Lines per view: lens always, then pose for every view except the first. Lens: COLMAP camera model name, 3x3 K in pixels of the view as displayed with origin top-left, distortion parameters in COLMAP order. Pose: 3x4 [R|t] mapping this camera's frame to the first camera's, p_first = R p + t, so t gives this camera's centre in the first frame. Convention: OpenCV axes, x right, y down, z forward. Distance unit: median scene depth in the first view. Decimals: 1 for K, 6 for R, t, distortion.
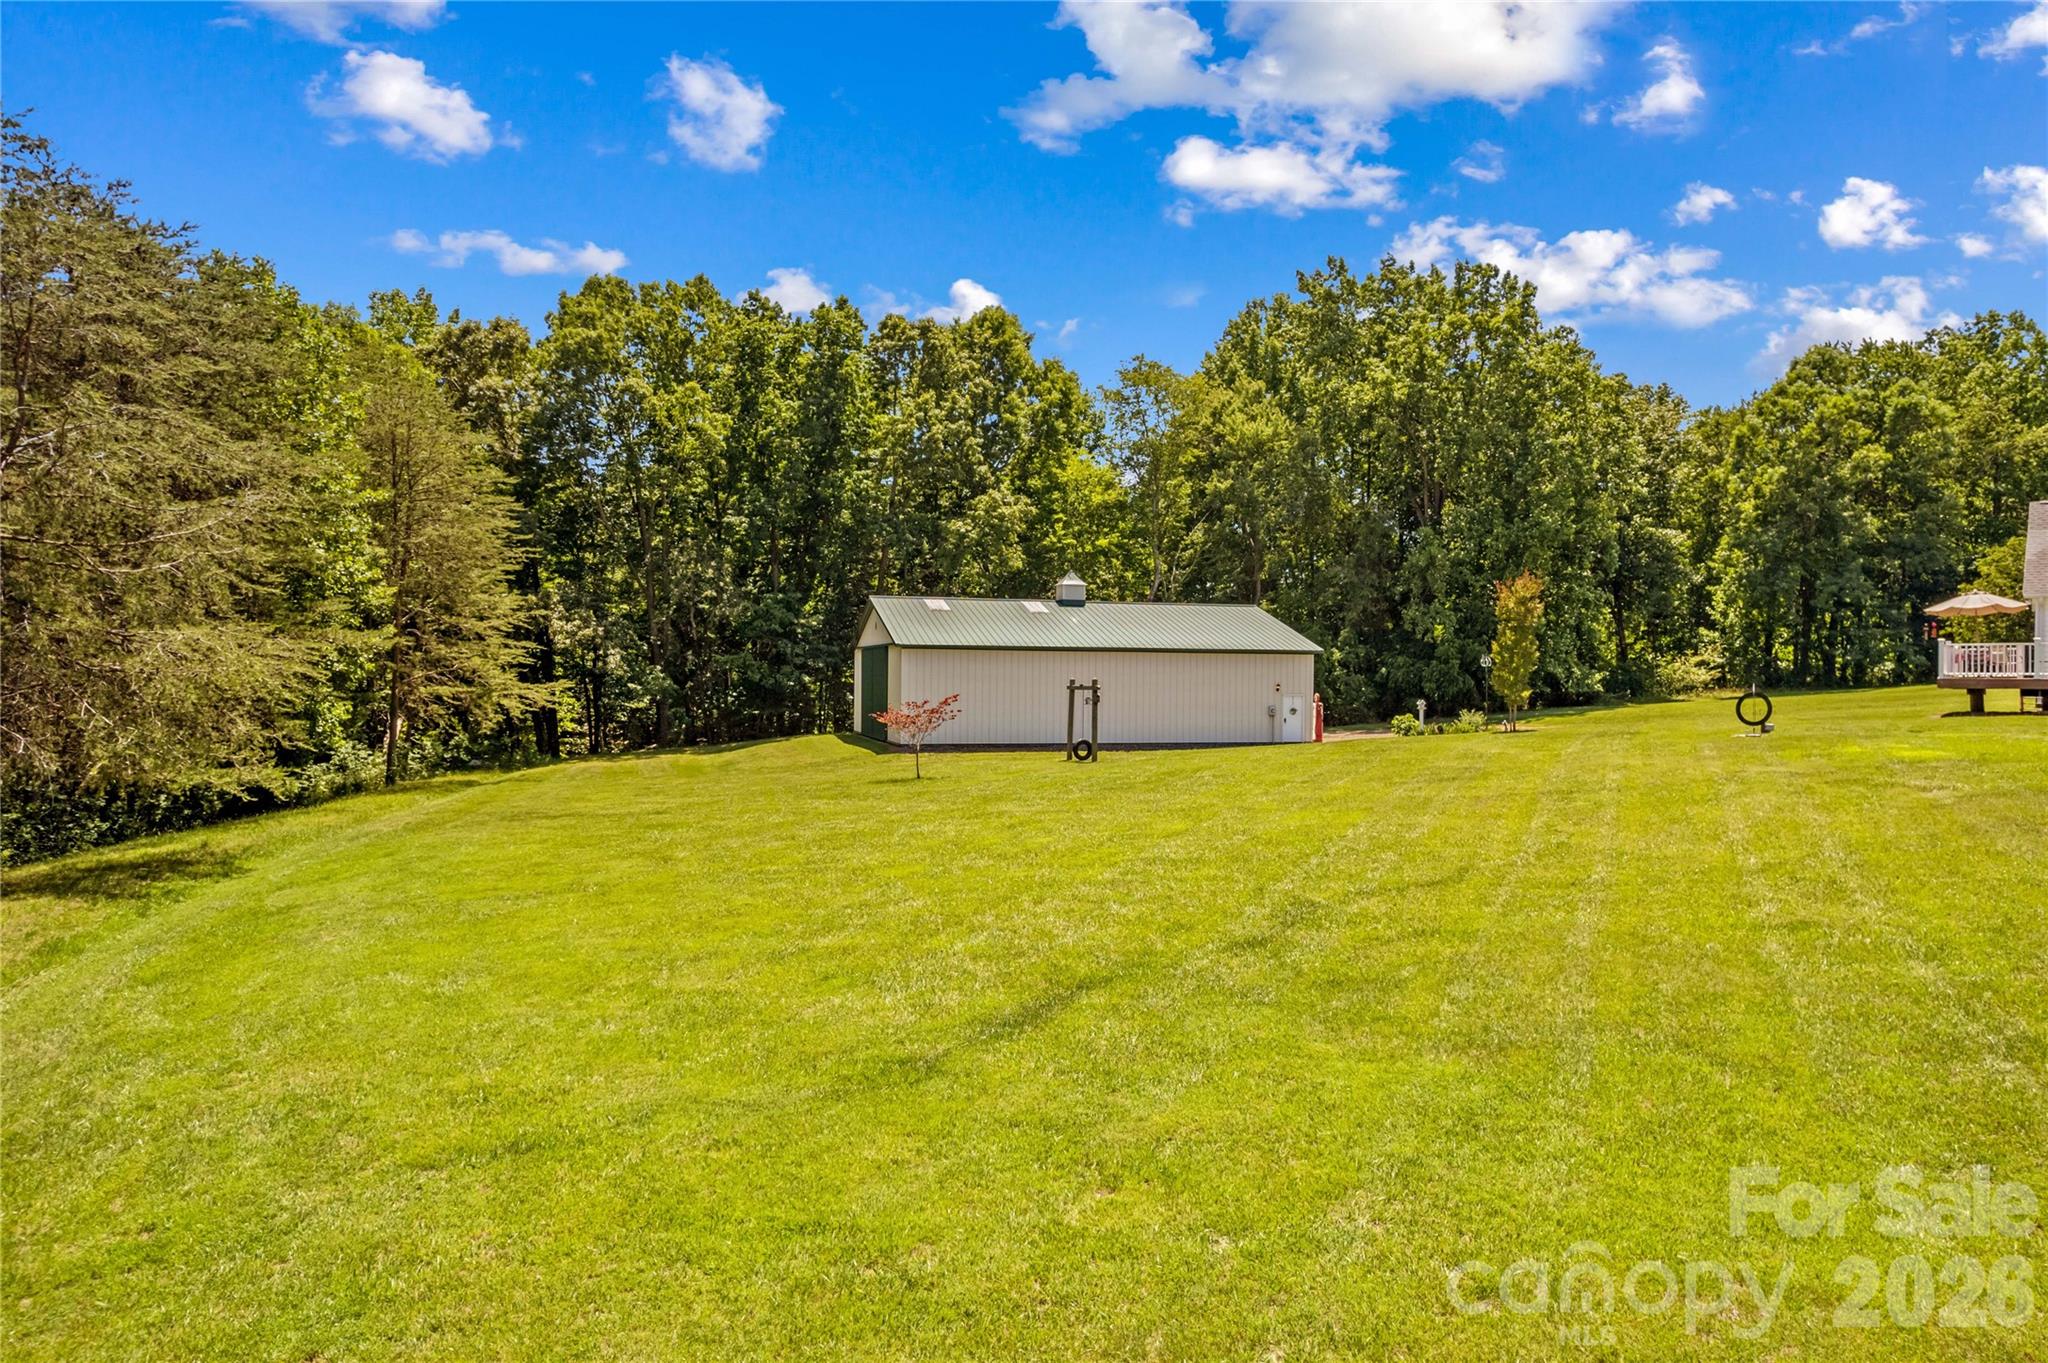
lens RADIAL K [[1363.1, 0, 1024.0], [0, 1363.1, 681.5], [0, 0, 1]] dist [-0.034210, 0.017370]
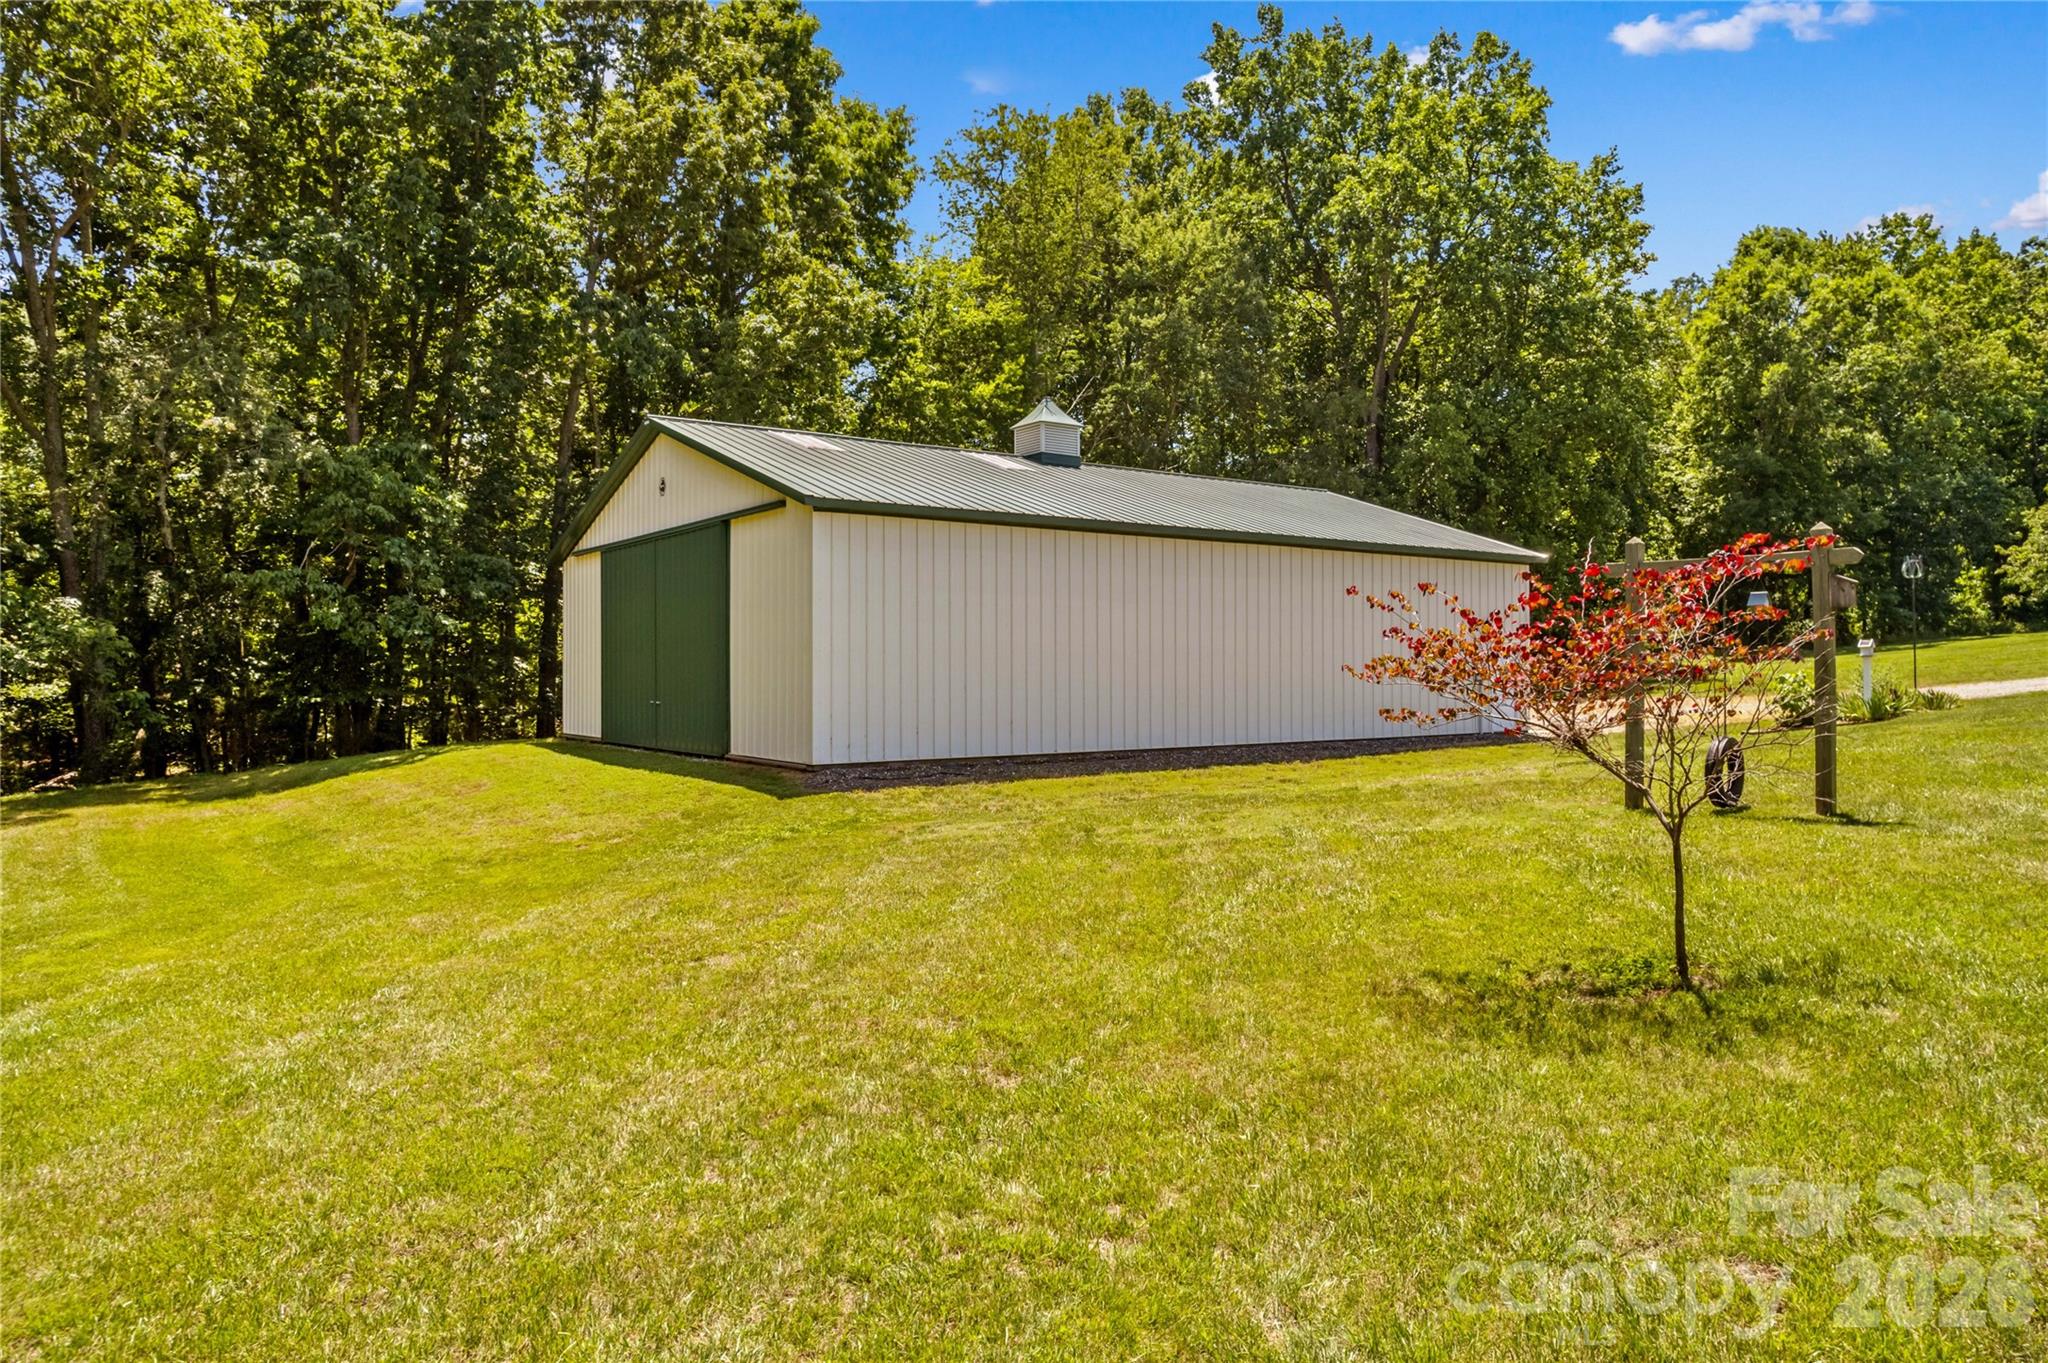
lens RADIAL K [[1363.1, 0, 1024.0], [0, 1363.1, 681.5], [0, 0, 1]] dist [-0.034210, 0.017370]
pose [[0.944346, -0.012669, 0.328710, -0.131963], [0.012687, 0.999917, 0.002090, 0.019754], [-0.328709, 0.002196, 0.944429, 0.527101]]
